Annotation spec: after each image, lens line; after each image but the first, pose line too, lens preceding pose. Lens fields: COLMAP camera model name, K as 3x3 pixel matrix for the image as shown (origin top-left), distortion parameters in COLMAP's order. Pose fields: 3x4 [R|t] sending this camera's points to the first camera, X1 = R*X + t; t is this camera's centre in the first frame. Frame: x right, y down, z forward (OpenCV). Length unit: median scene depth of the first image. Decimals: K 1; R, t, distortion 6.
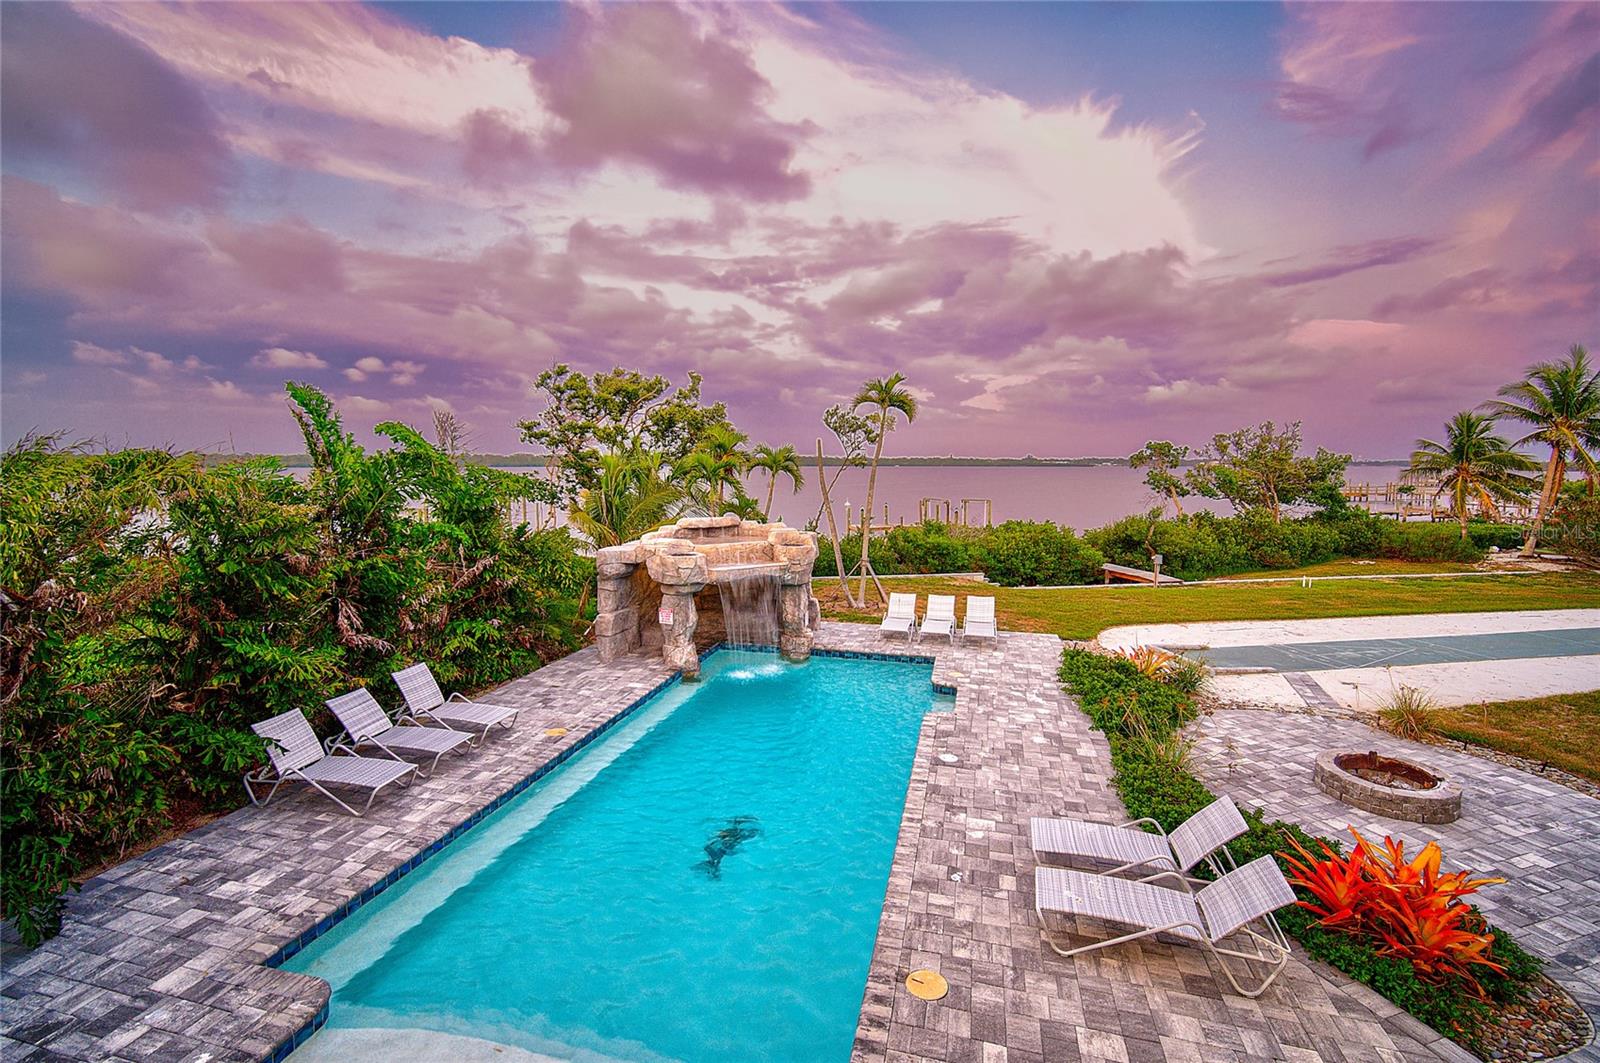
lens RADIAL K [[690.6, 0, 797.9], [0, 690.6, 535.6], [0, 0, 1]] dist [-0.013526, 0.004740]
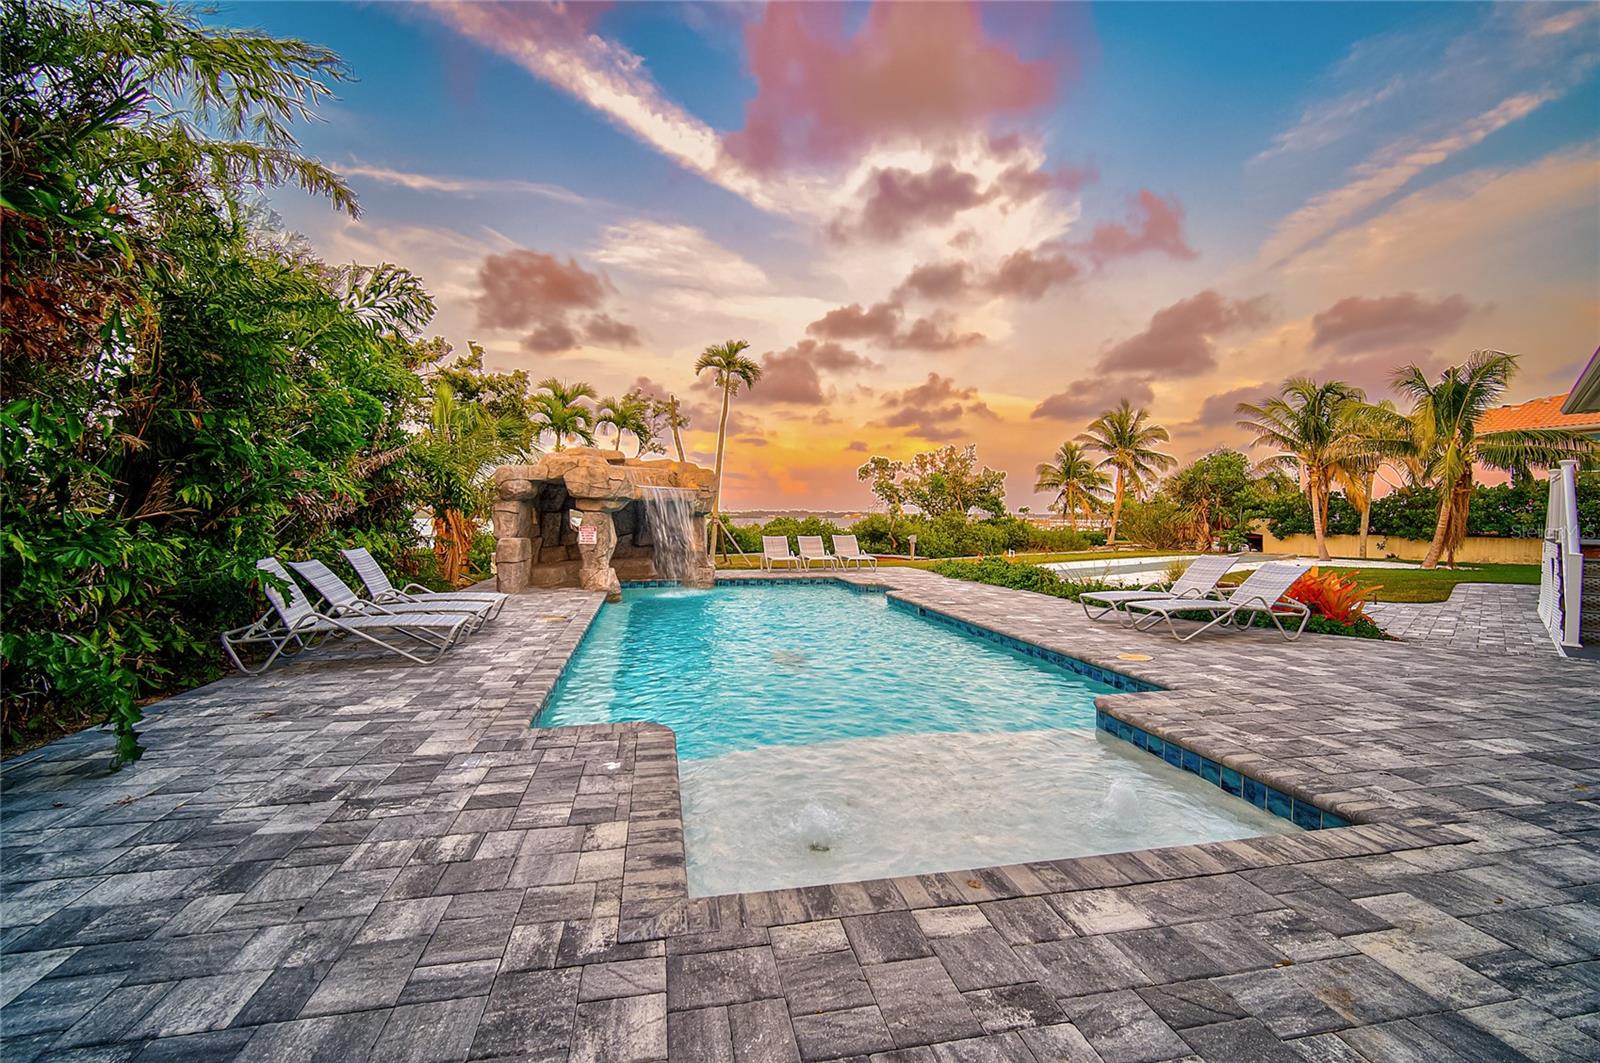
lens RADIAL K [[688.4, 0, 799.9], [0, 688.4, 532.0], [0, 0, 1]] dist [-0.011502, 0.004070]
pose [[0.894830, -0.009815, 0.446298, -0.305985], [0.046354, 0.996397, -0.071028, 0.167901], [-0.443993, 0.084246, 0.892061, 0.052382]]
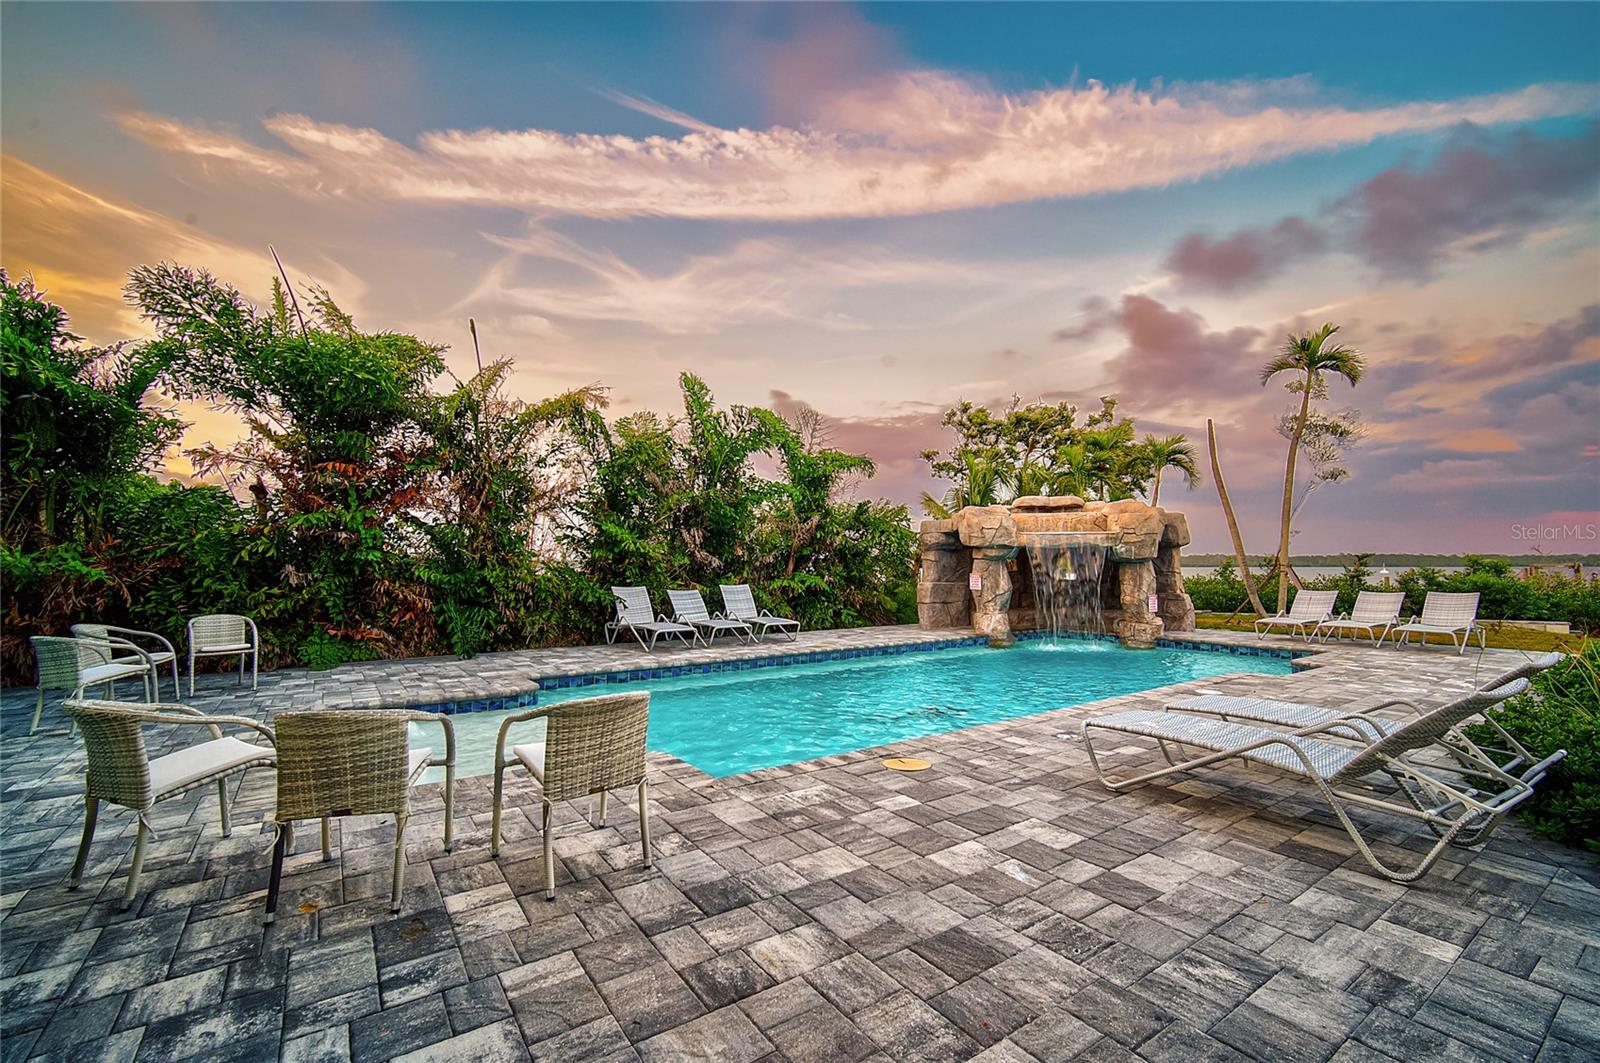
lens RADIAL K [[688.0, 0, 800.6], [0, 688.0, 532.4], [0, 0, 1]] dist [-0.012552, 0.004400]
pose [[0.765869, -0.033936, -0.642101, 0.219988], [-0.064069, 0.989609, -0.128721, 0.167238], [0.639797, 0.139722, 0.755736, 0.080473]]
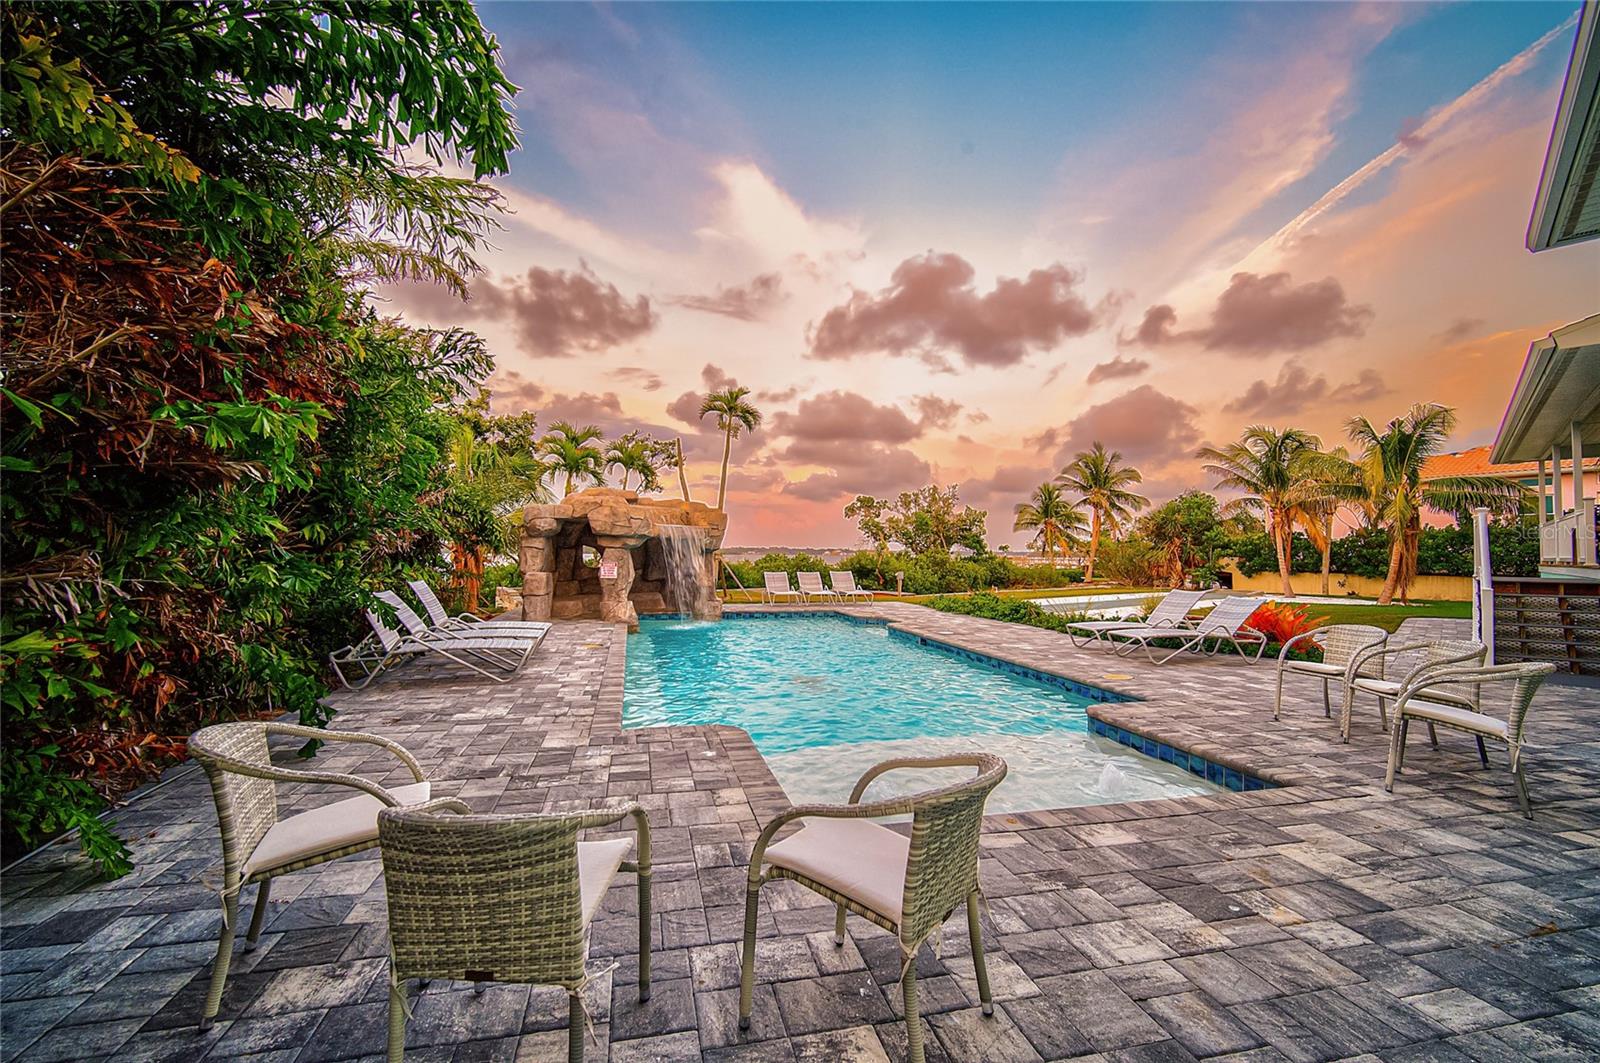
lens RADIAL K [[688.0, 0, 800.6], [0, 688.0, 532.4], [0, 0, 1]] dist [-0.012552, 0.004400]
pose [[0.880890, 0.018924, 0.472943, -0.365429], [0.044173, 0.991553, -0.121950, 0.171766], [-0.471256, 0.128315, 0.872613, 0.011084]]
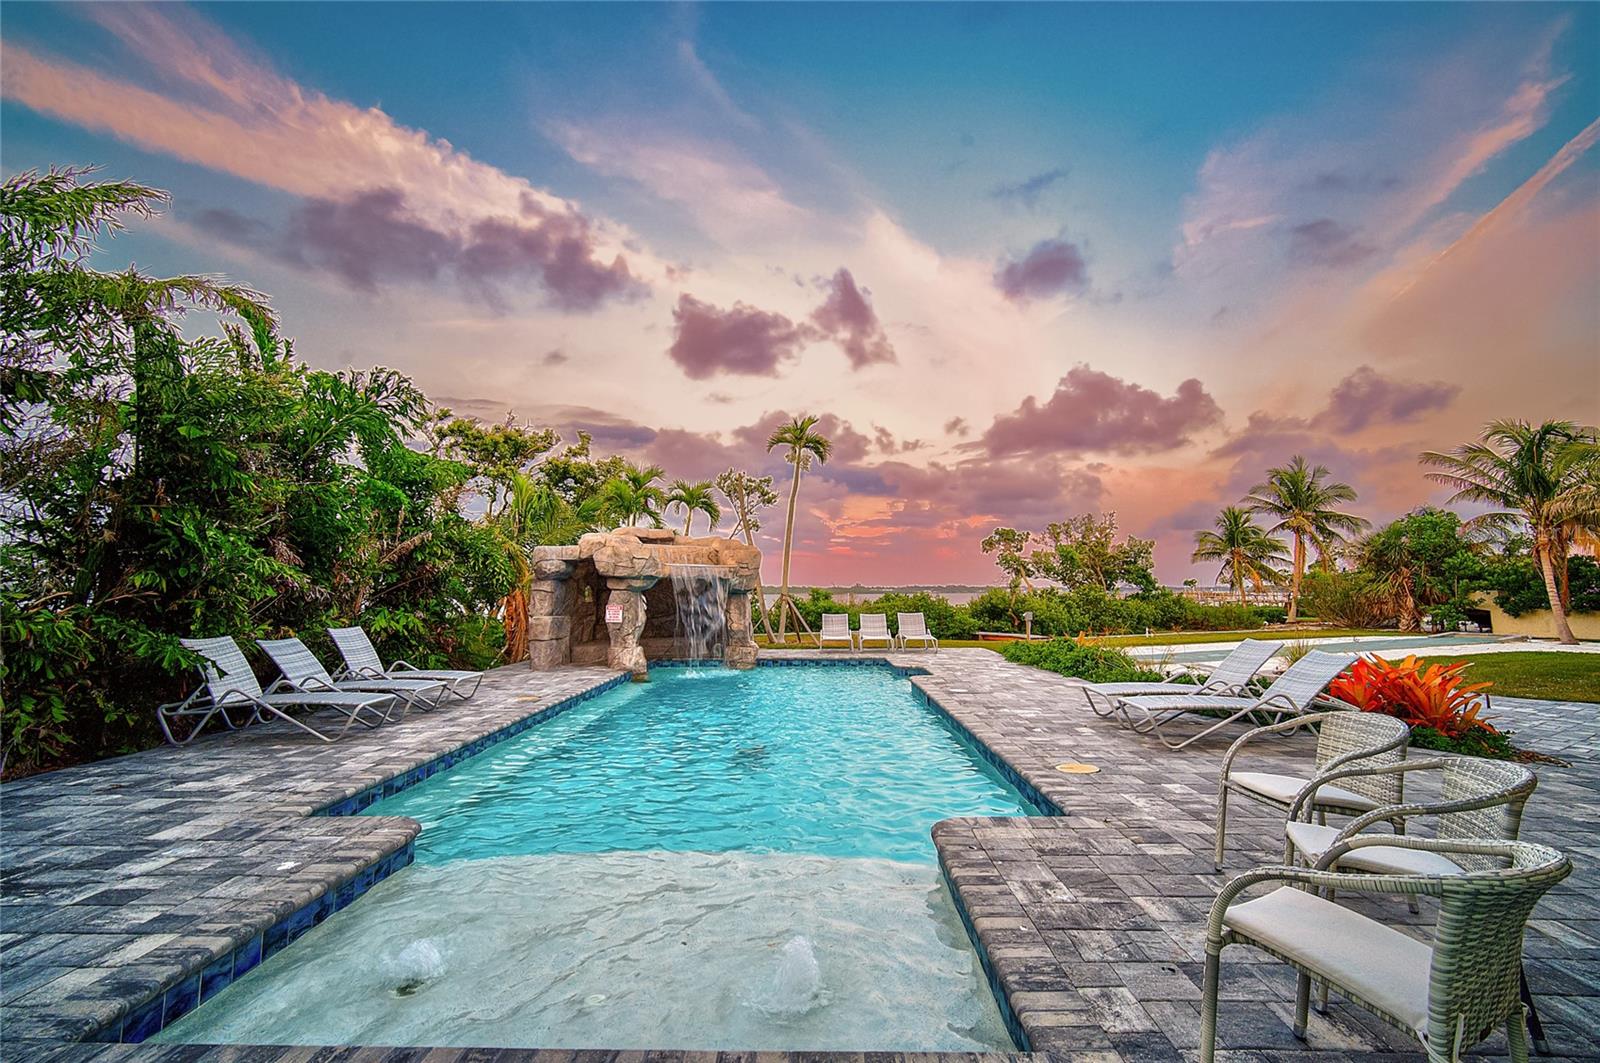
lens RADIAL K [[698.8, 0, 800.9], [0, 698.8, 532.2], [0, 0, 1]] dist [-0.013258, 0.004583]
pose [[0.970848, 0.014408, 0.239263, -0.153118], [0.031388, 0.981955, -0.186494, 0.169162], [-0.237632, 0.188567, 0.952876, 0.024246]]
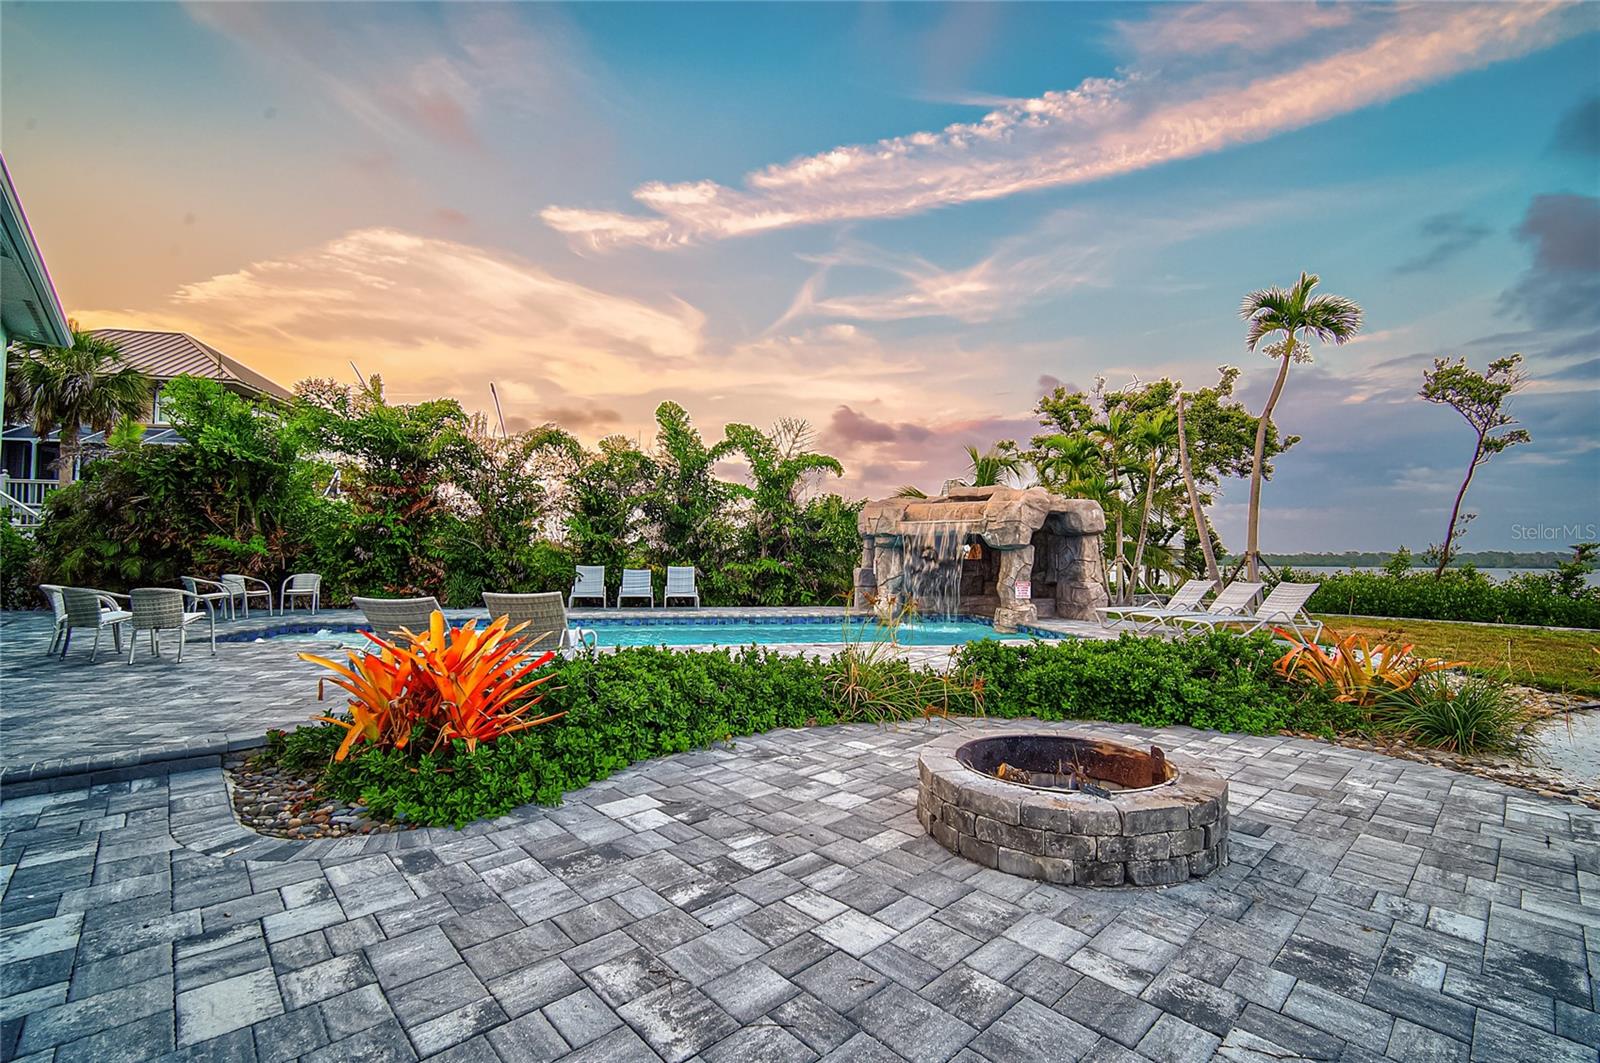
lens RADIAL K [[688.3, 0, 801.8], [0, 688.3, 537.5], [0, 0, 1]] dist [-0.002014, 0.000055]
pose [[0.427372, -0.025771, -0.903709, 0.656910], [-0.101288, 0.991936, -0.076187, 0.146204], [0.898384, 0.124095, 0.421315, 0.381729]]
